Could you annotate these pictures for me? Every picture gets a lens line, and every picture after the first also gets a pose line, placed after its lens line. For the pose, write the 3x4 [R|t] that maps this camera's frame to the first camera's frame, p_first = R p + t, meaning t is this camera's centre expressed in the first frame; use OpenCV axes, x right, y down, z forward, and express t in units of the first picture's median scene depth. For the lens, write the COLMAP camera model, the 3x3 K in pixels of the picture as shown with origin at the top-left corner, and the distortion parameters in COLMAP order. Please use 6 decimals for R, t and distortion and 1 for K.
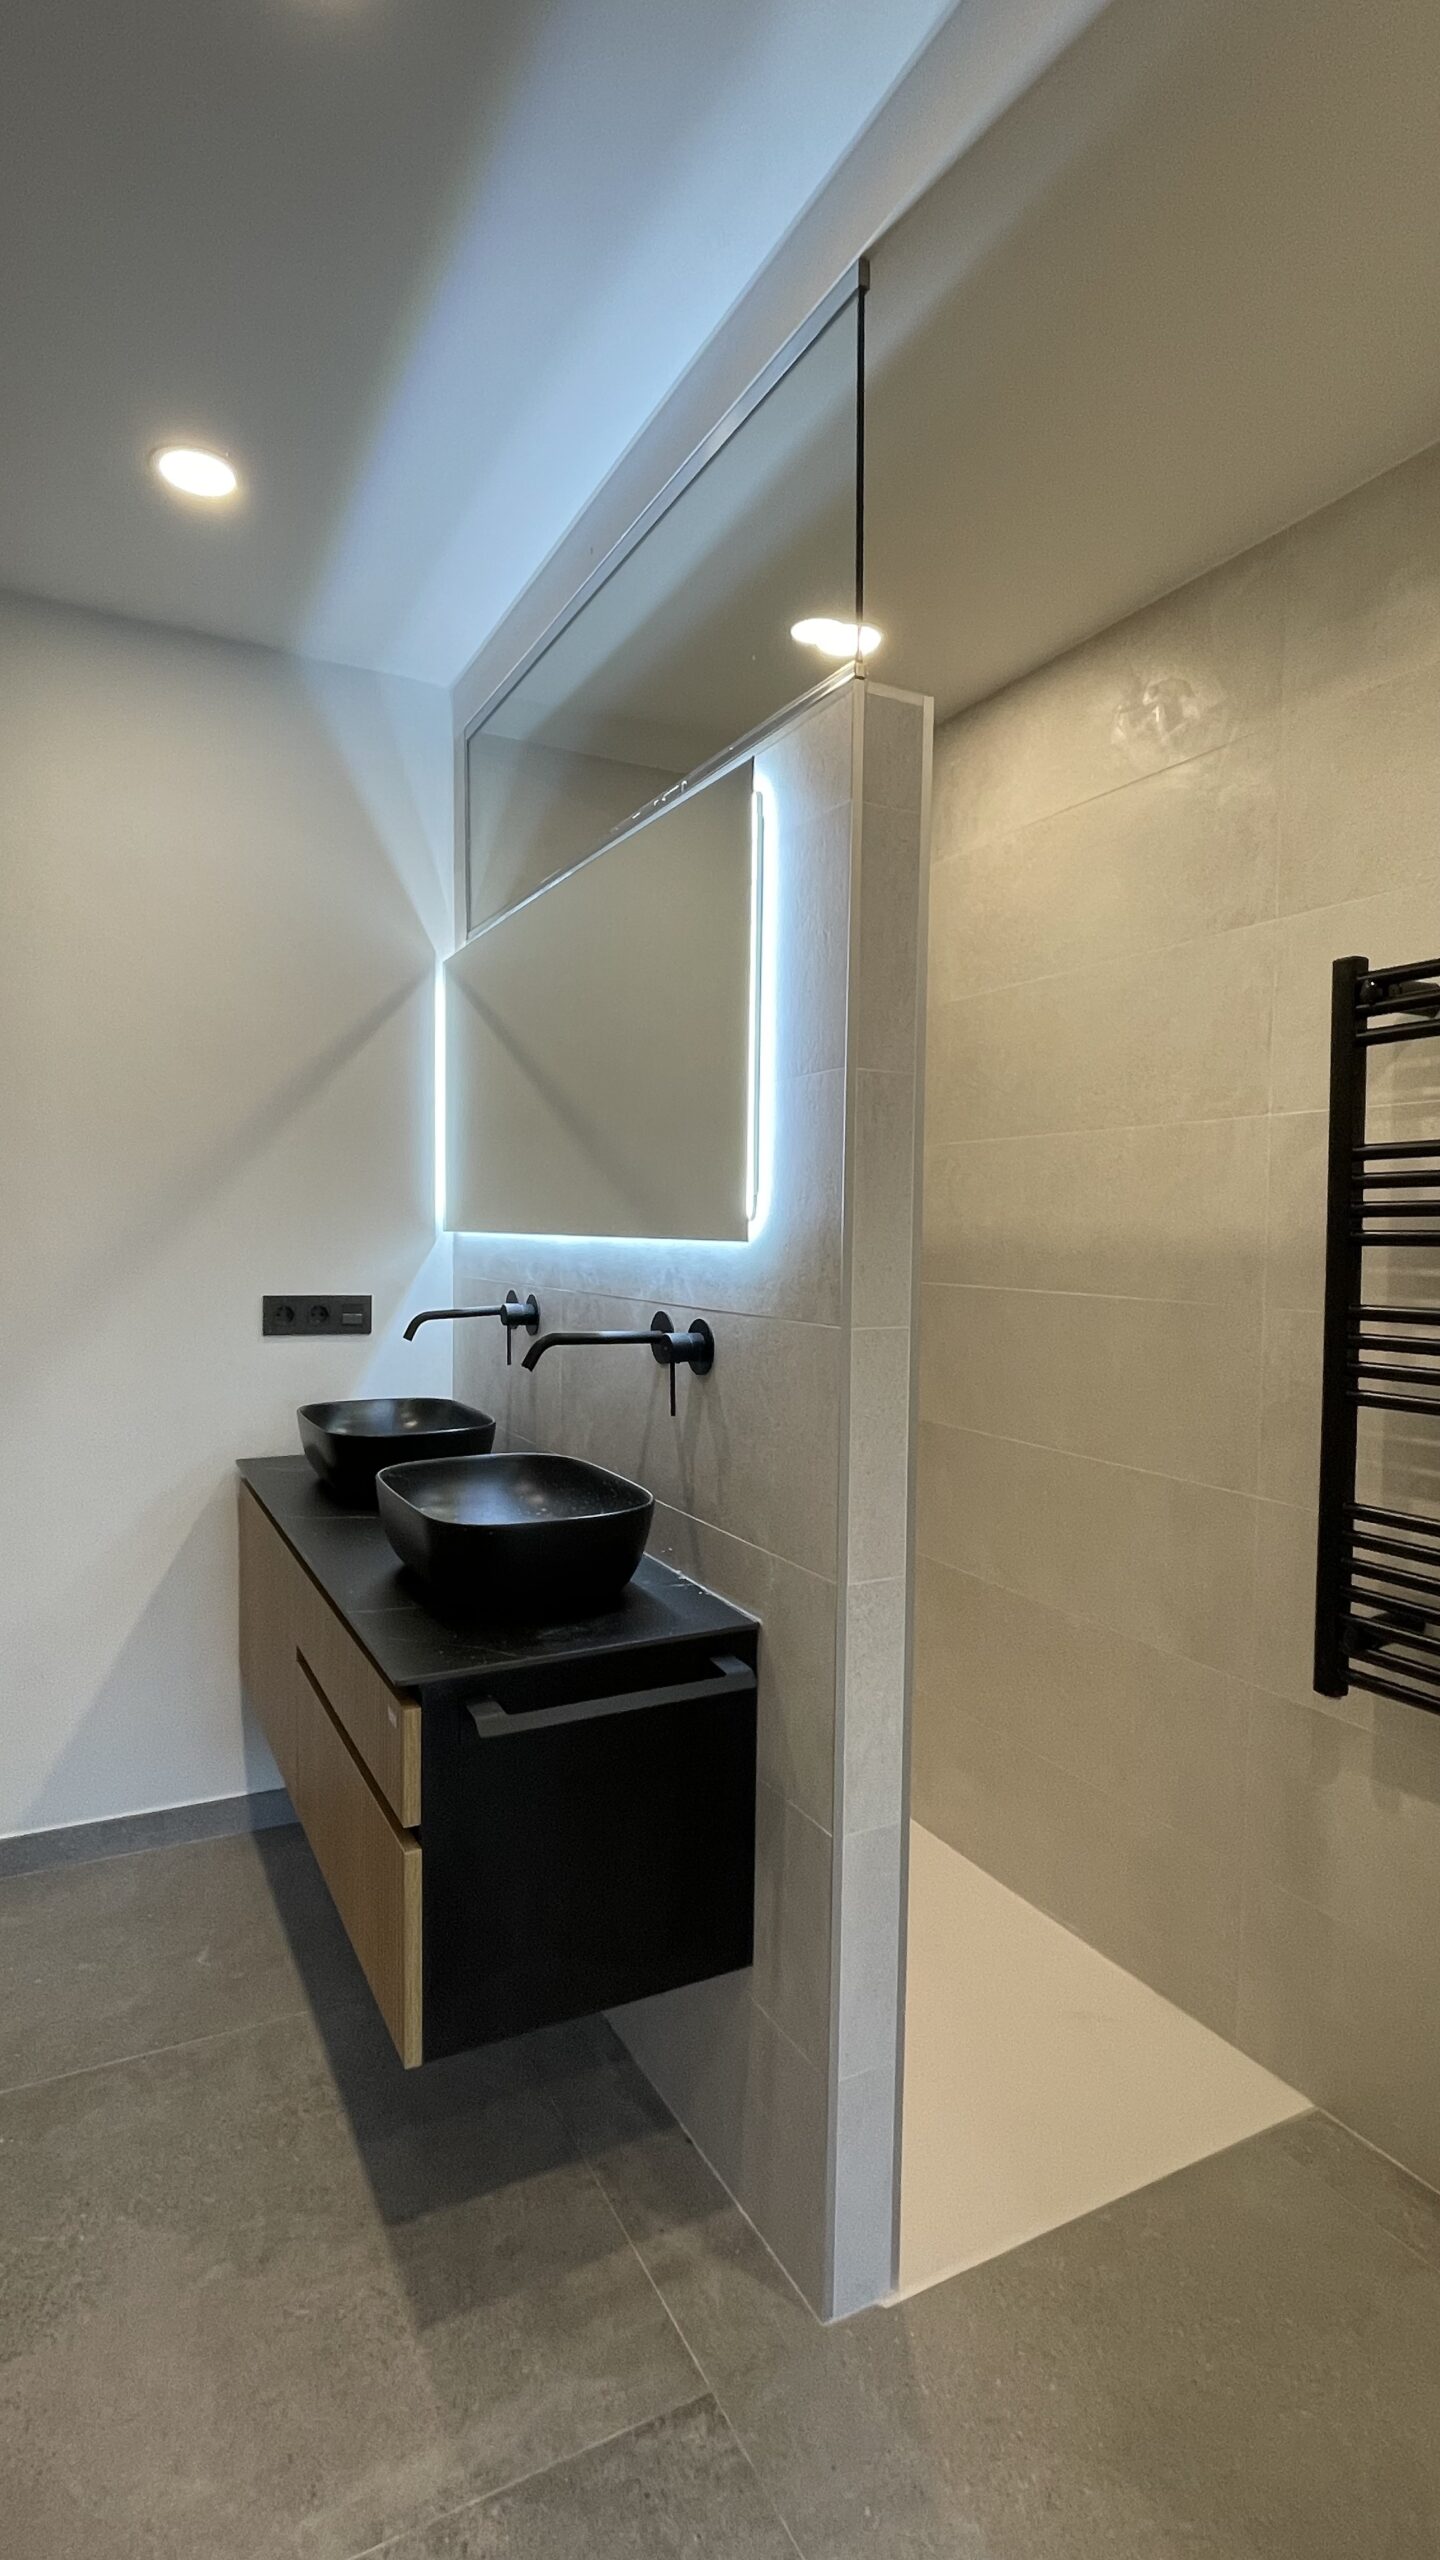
lens RADIAL K [[1245.0, 0, 720.0], [0, 1245.0, 1280.0], [0, 0, 1]] dist [-0.017591, 0.011456]
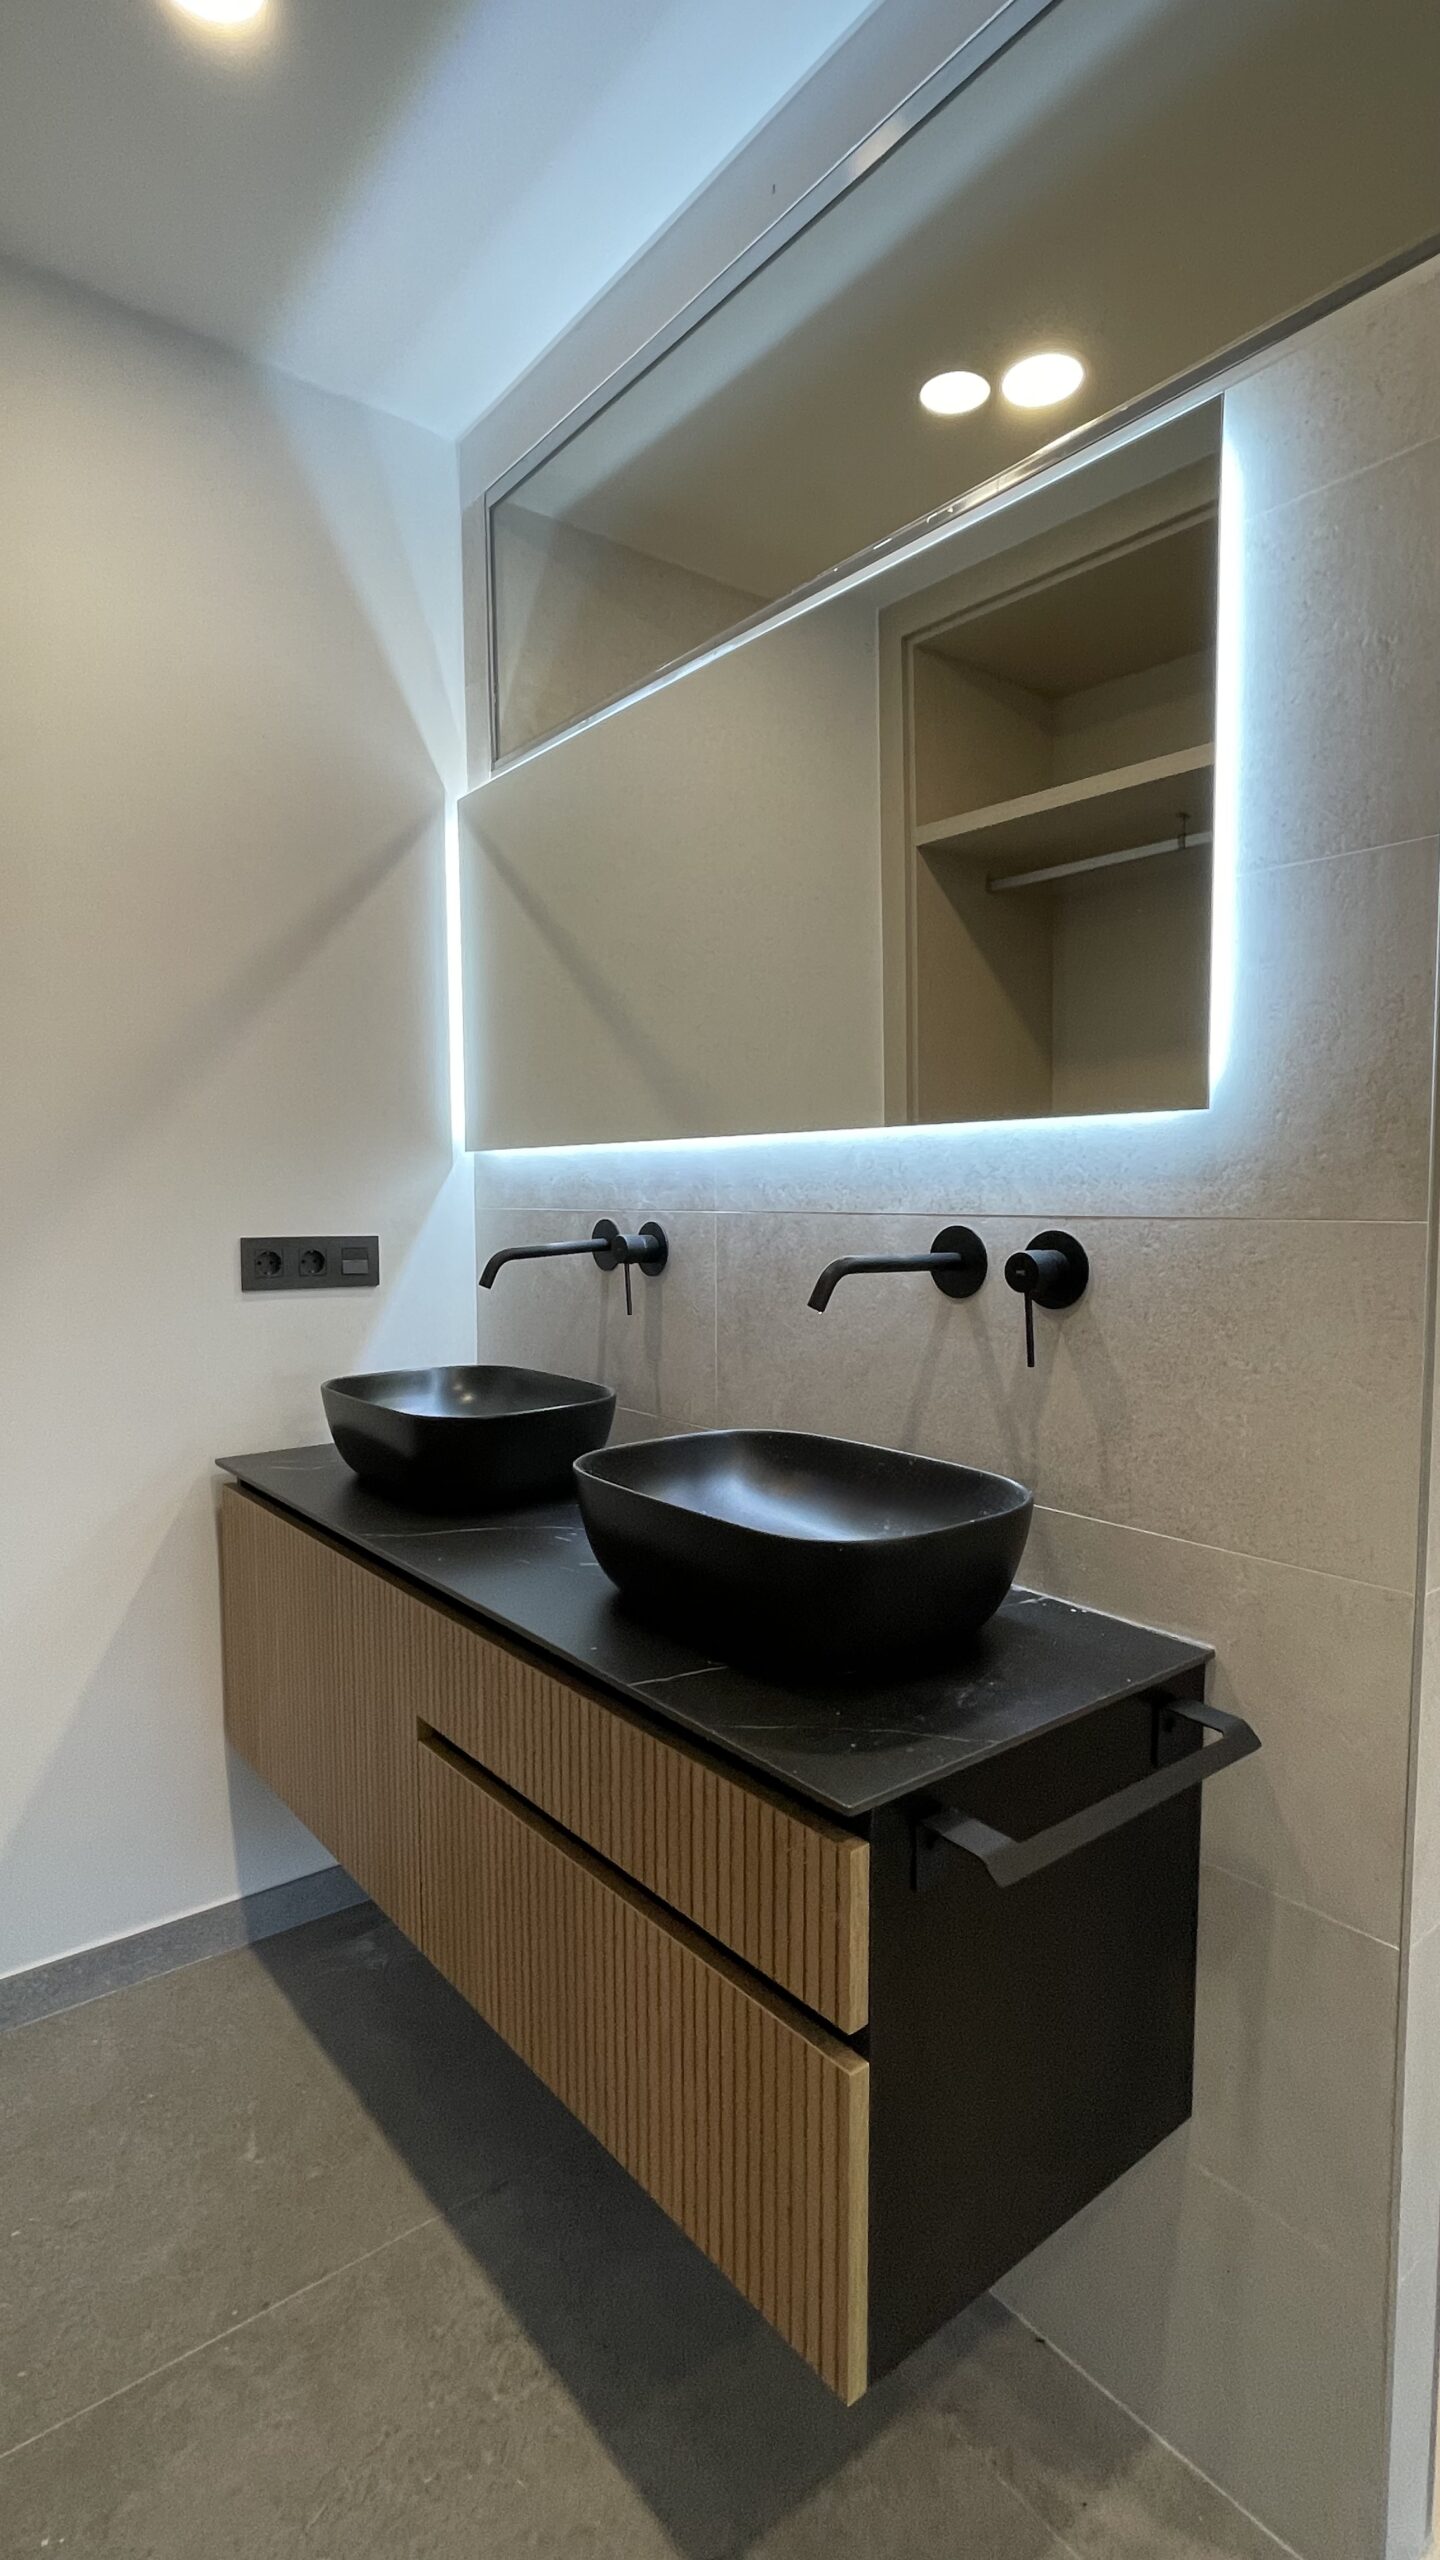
lens RADIAL K [[1245.0, 0, 720.0], [0, 1245.0, 1280.0], [0, 0, 1]] dist [-0.017591, 0.011456]
pose [[0.983401, -0.028173, 0.179246, -0.258762], [0.023037, 0.999264, 0.030674, 0.025462], [-0.179978, -0.026036, 0.983326, 0.252521]]
